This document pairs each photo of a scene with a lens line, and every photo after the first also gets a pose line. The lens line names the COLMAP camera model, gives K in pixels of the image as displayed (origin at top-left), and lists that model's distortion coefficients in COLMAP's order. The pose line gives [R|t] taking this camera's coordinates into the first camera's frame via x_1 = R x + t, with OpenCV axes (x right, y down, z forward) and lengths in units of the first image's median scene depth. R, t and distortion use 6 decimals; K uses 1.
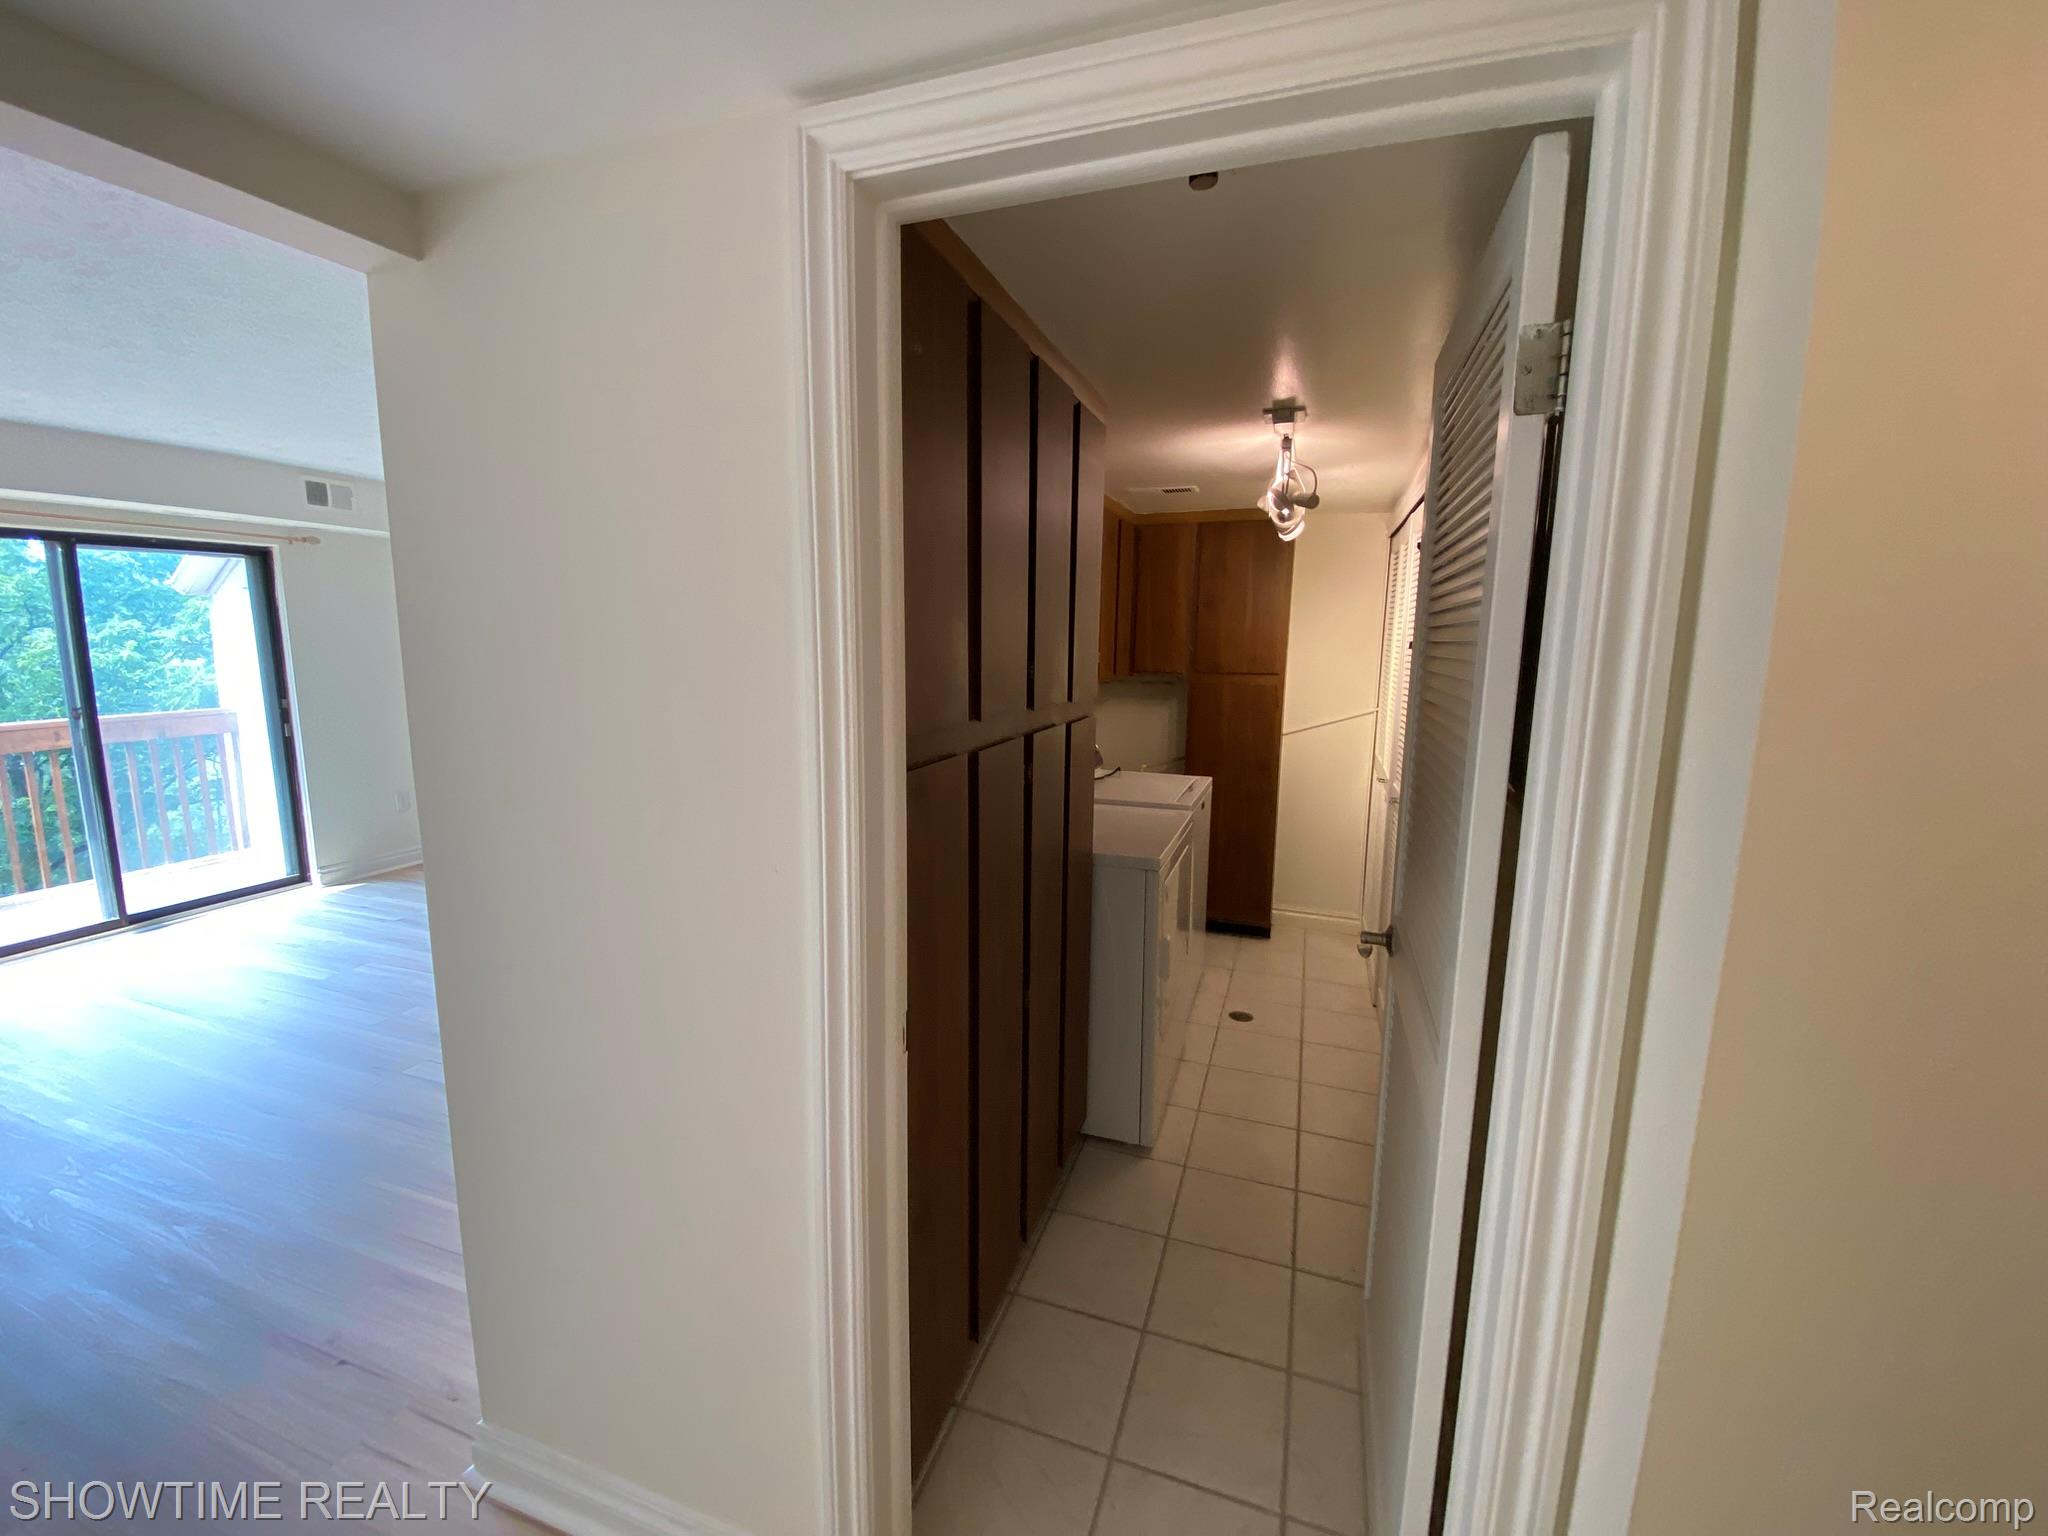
lens RADIAL K [[828.3, 0, 1016.7], [0, 828.3, 766.3], [0, 0, 1]] dist [0.003572, -0.012502]
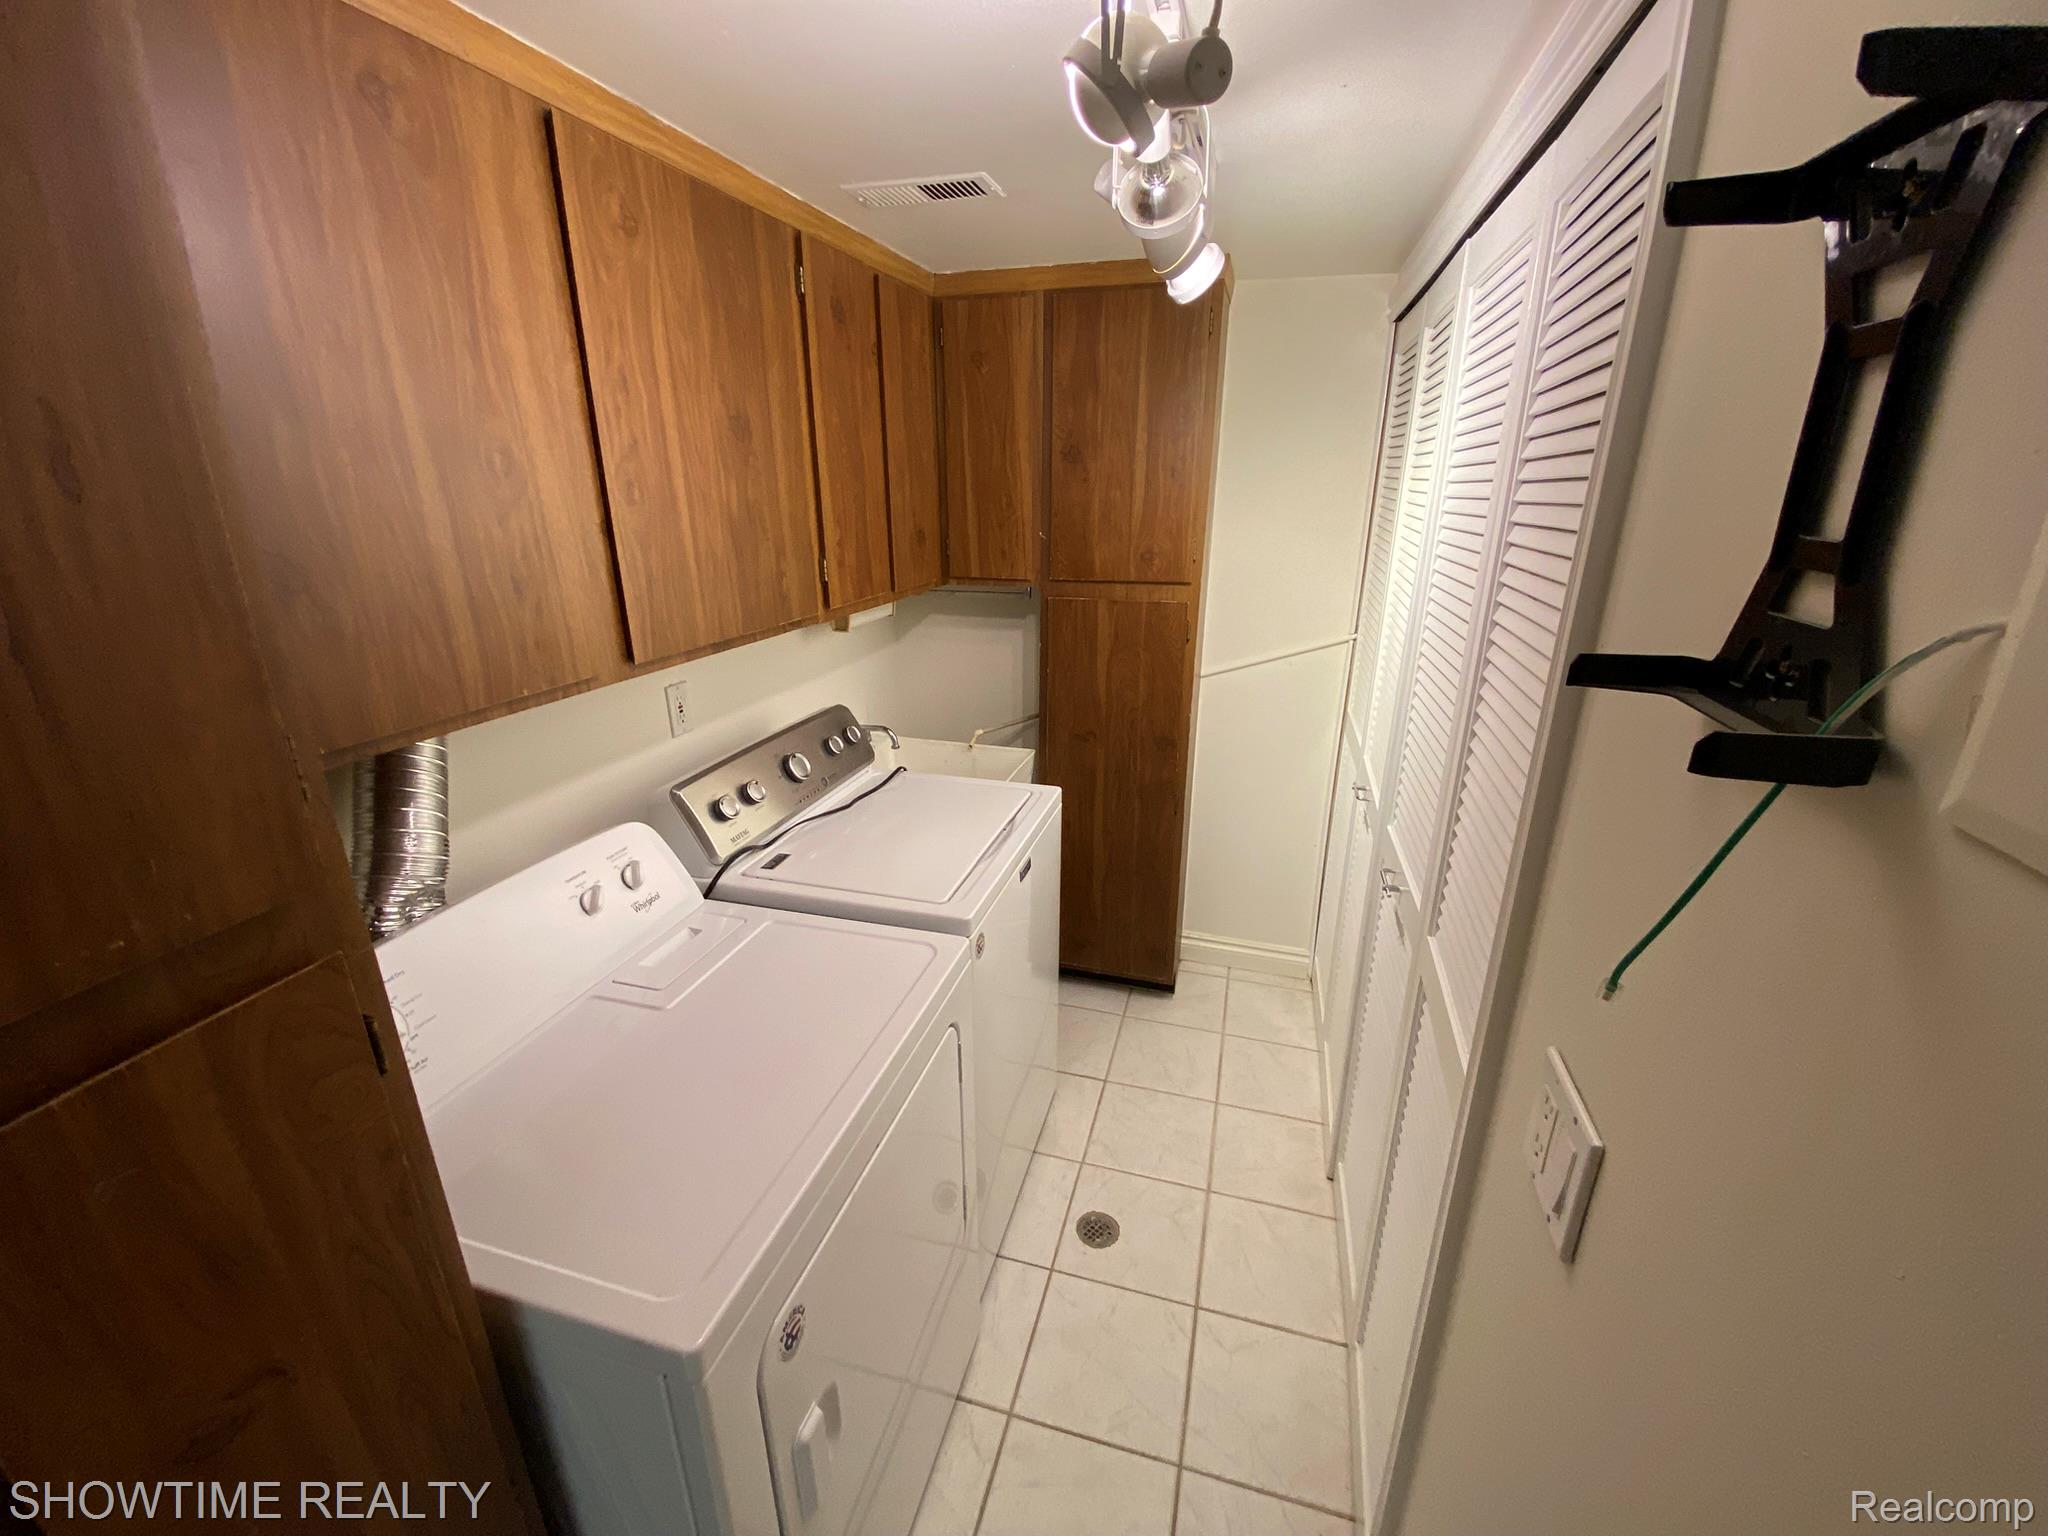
lens RADIAL K [[828.3, 0, 1028.7], [0, 828.3, 768.1], [0, 0, 1]] dist [0.003572, -0.012502]
pose [[0.997235, -0.025237, 0.069902, 0.159151], [0.010746, 0.979658, 0.200385, -0.101843], [-0.073537, -0.199080, 0.977220, 0.422559]]
